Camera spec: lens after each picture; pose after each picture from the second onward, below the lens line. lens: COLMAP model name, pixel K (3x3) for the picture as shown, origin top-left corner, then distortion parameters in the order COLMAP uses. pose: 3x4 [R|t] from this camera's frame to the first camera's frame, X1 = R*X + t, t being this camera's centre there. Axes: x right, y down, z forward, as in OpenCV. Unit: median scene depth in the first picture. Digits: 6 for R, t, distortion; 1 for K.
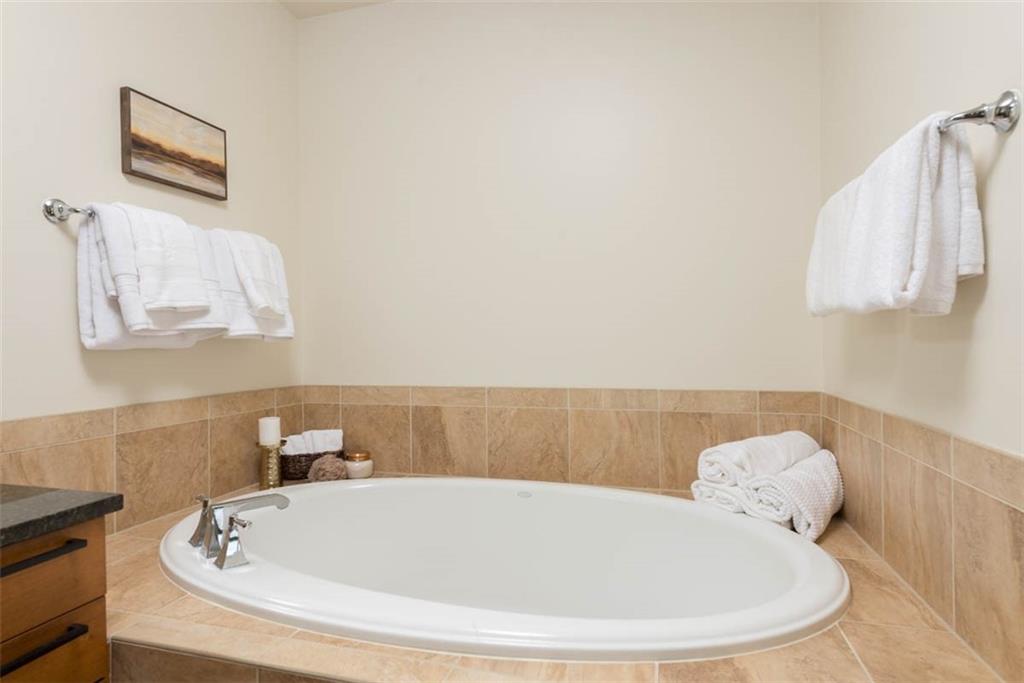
lens RADIAL K [[534.4, 0, 539.0], [0, 534.4, 339.5], [0, 0, 1]] dist [0.005675, -0.001115]
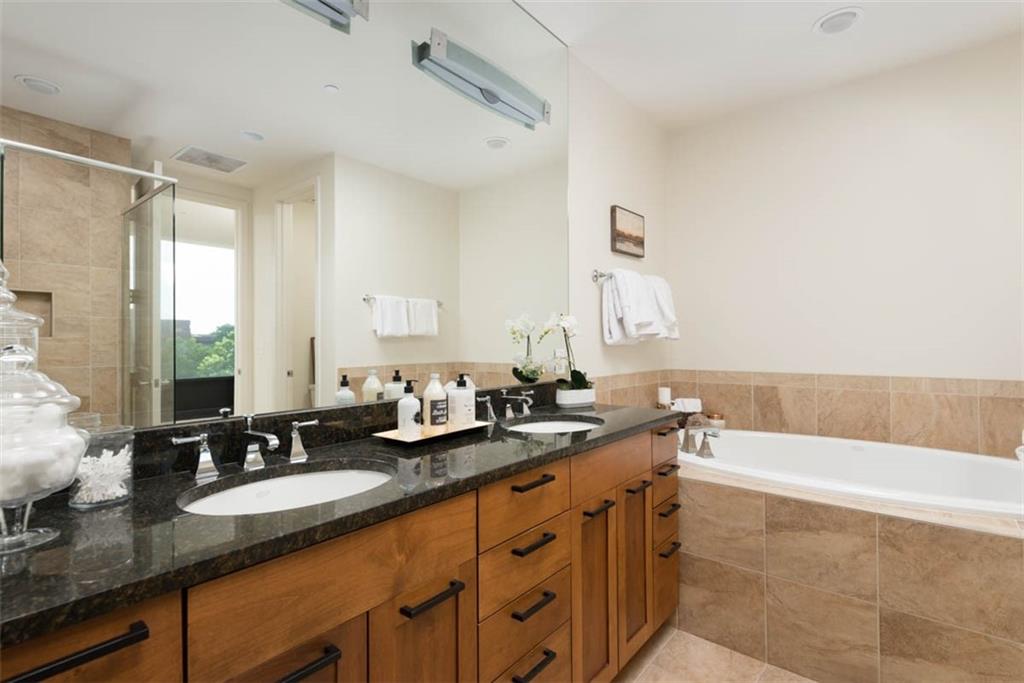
lens RADIAL K [[465.6, 0, 540.4], [0, 465.6, 339.3], [0, 0, 1]] dist [-0.007115, -0.001737]
pose [[0.896500, 0.004529, -0.443021, -0.223065], [-0.004557, 0.999989, 0.001002, -0.001597], [0.443020, 0.001120, 0.896511, -0.464332]]
